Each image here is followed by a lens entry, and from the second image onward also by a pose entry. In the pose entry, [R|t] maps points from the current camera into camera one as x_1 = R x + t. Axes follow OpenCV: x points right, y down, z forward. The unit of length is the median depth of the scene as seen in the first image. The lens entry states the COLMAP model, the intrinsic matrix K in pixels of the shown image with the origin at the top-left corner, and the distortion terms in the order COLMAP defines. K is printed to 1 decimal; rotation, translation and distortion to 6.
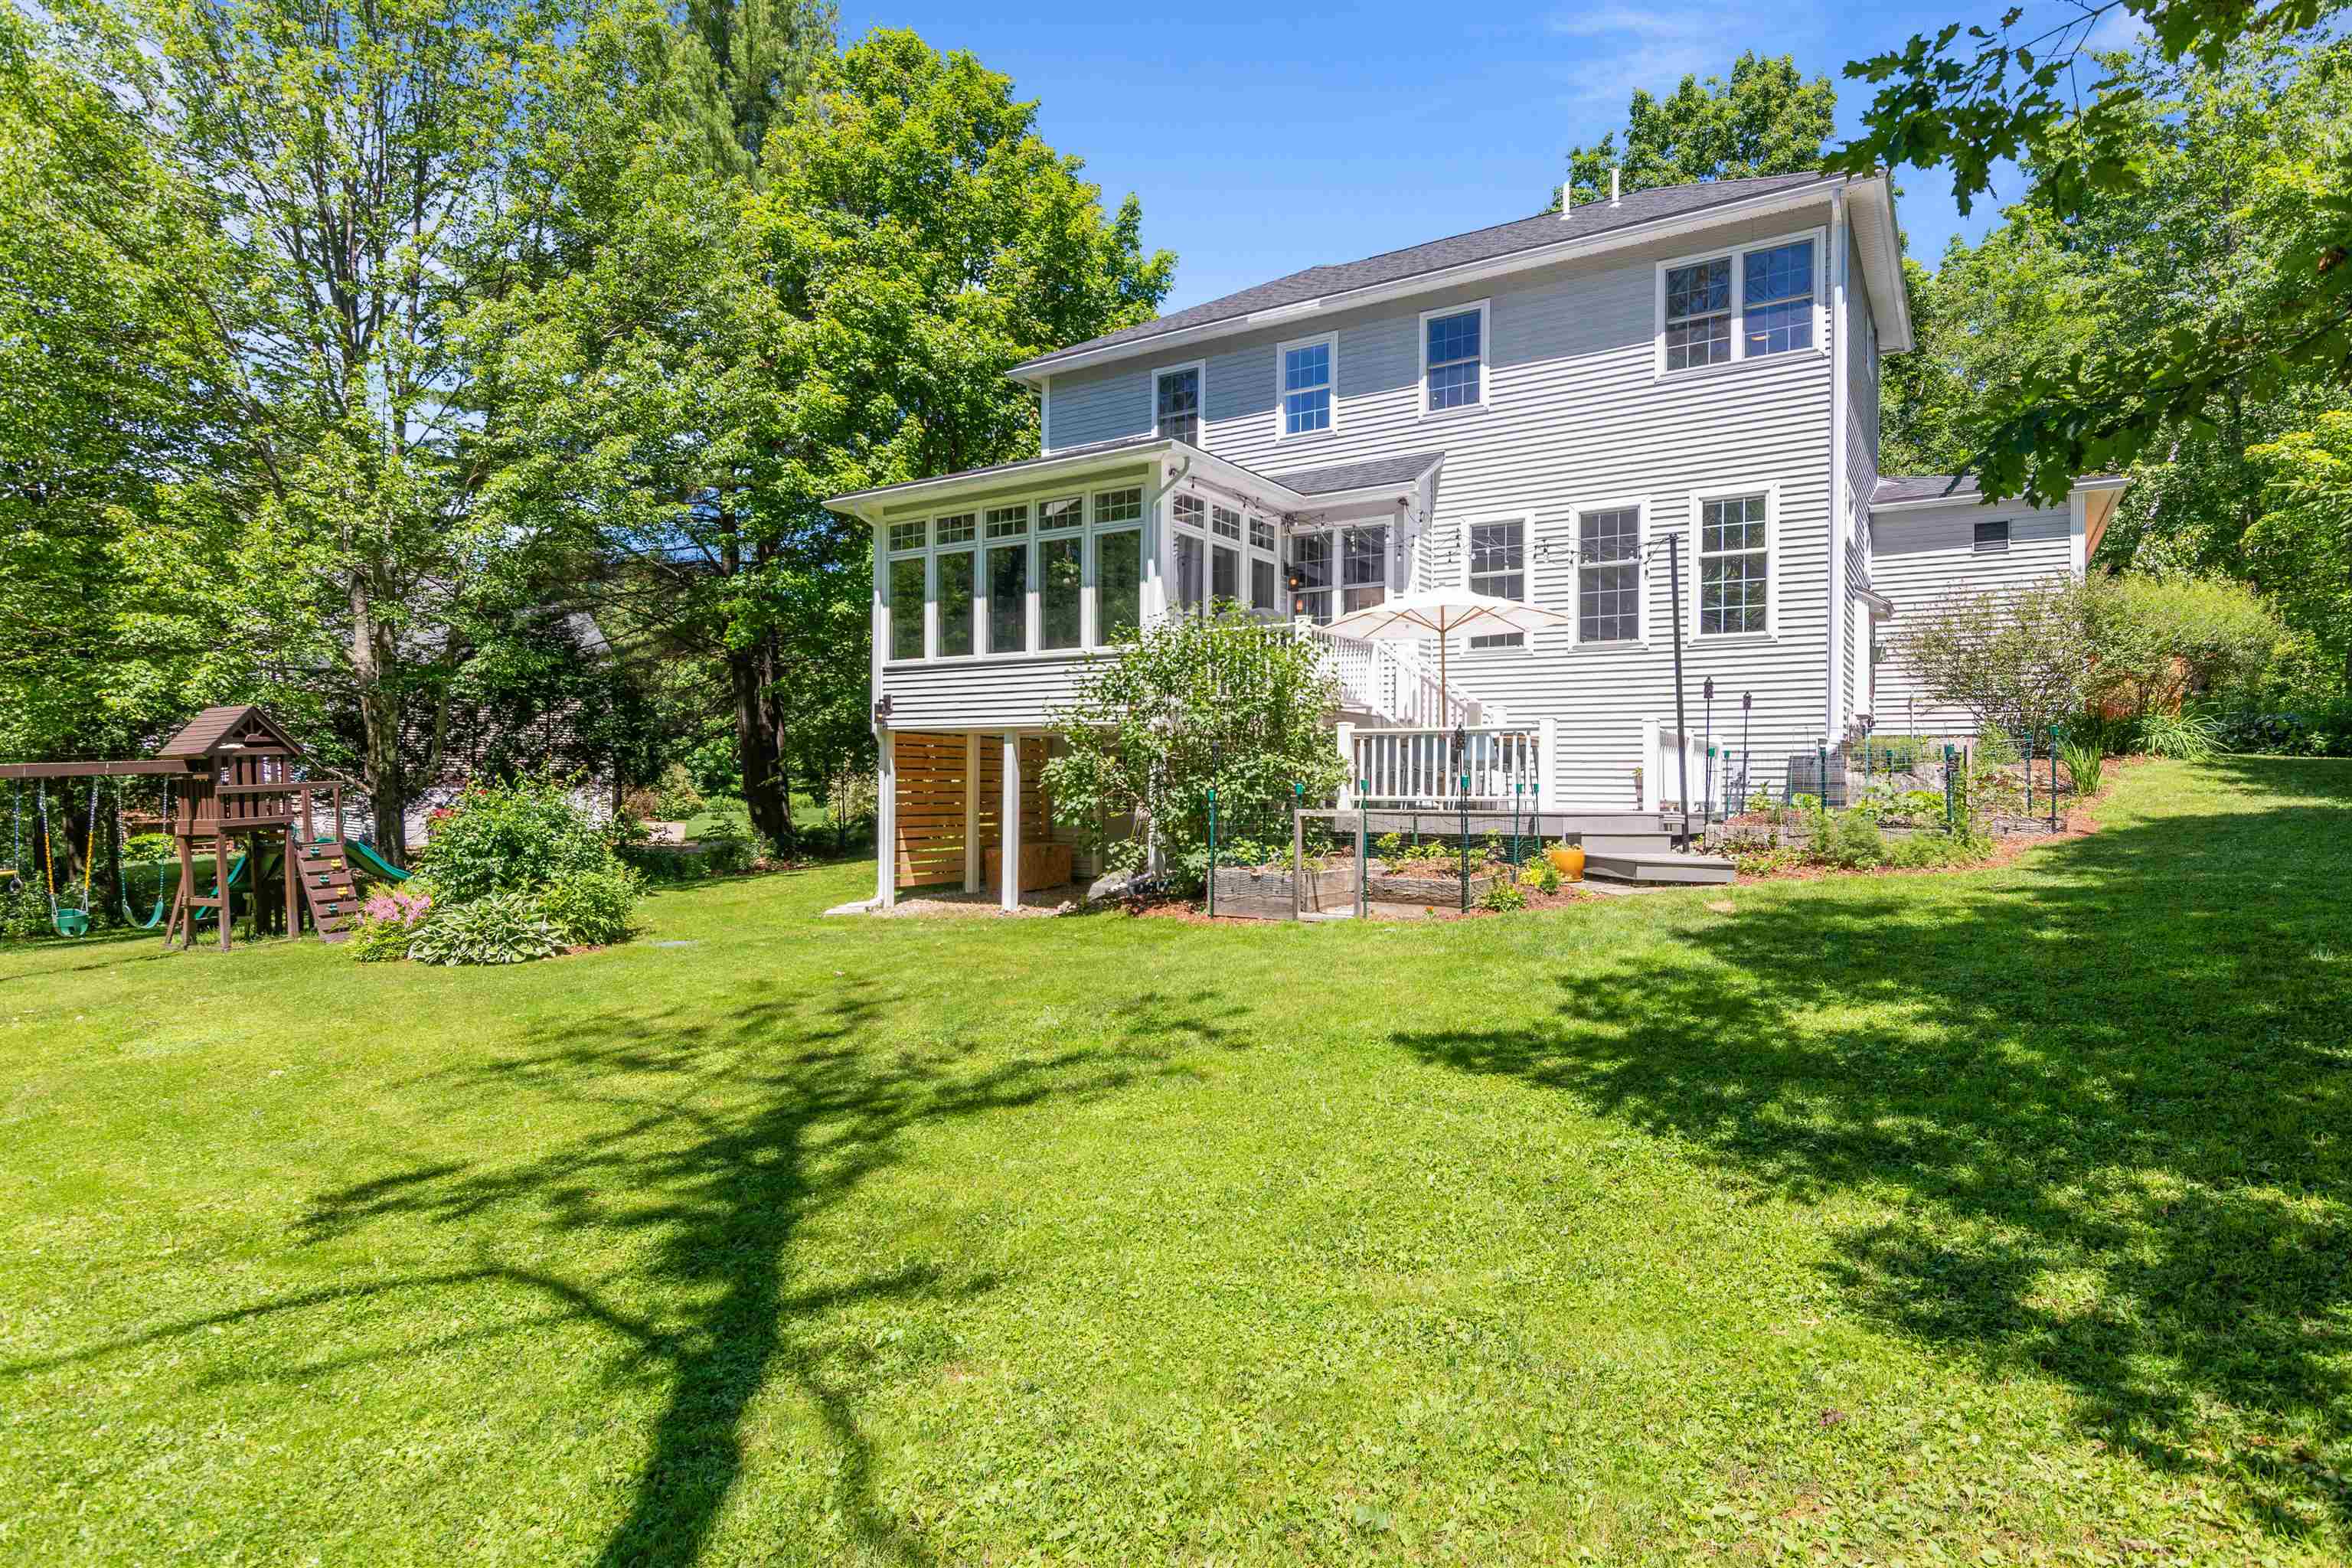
lens RADIAL K [[1250.3, 0, 1176.2], [0, 1250.3, 784.2], [0, 0, 1]] dist [-0.003030, -0.000086]
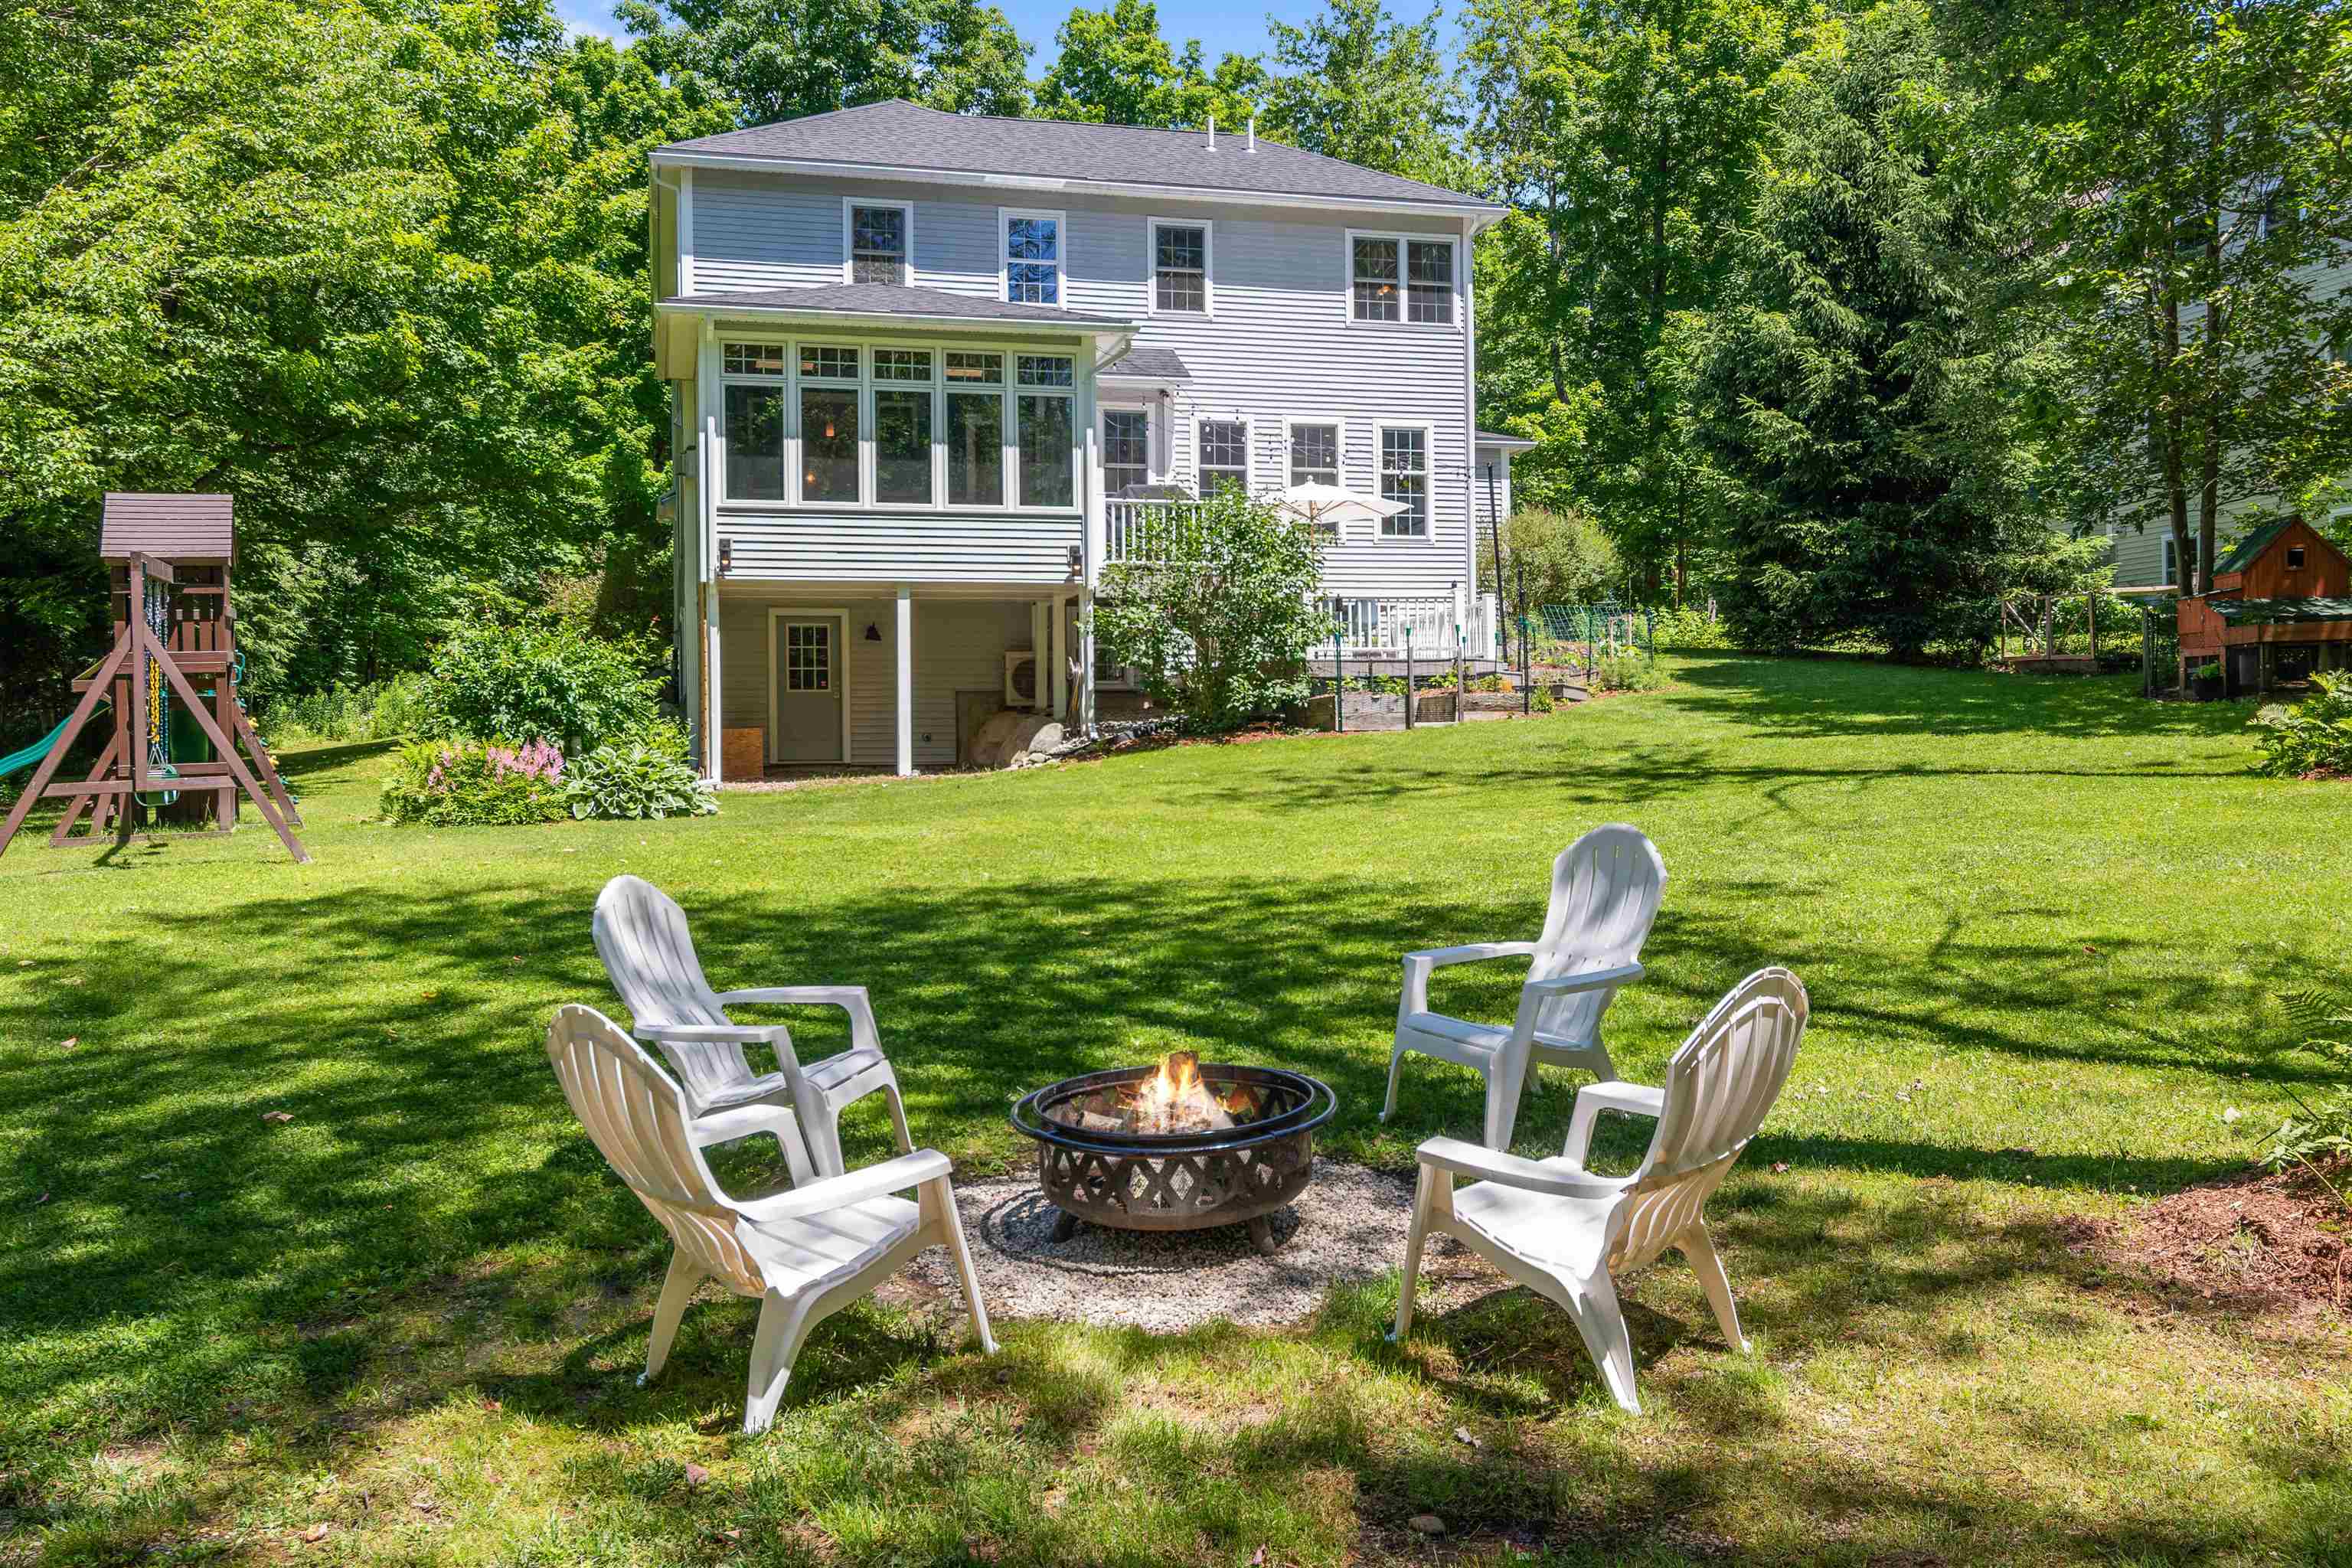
lens RADIAL K [[2034.4, 0, 1174.8], [0, 2034.4, 776.5], [0, 0, 1]] dist [0.004504, 0.000628]
pose [[0.646022, -0.023558, 0.762955, -1.186241], [0.020557, 0.999698, 0.013461, 0.085302], [-0.763042, 0.006988, 0.646311, -0.152502]]
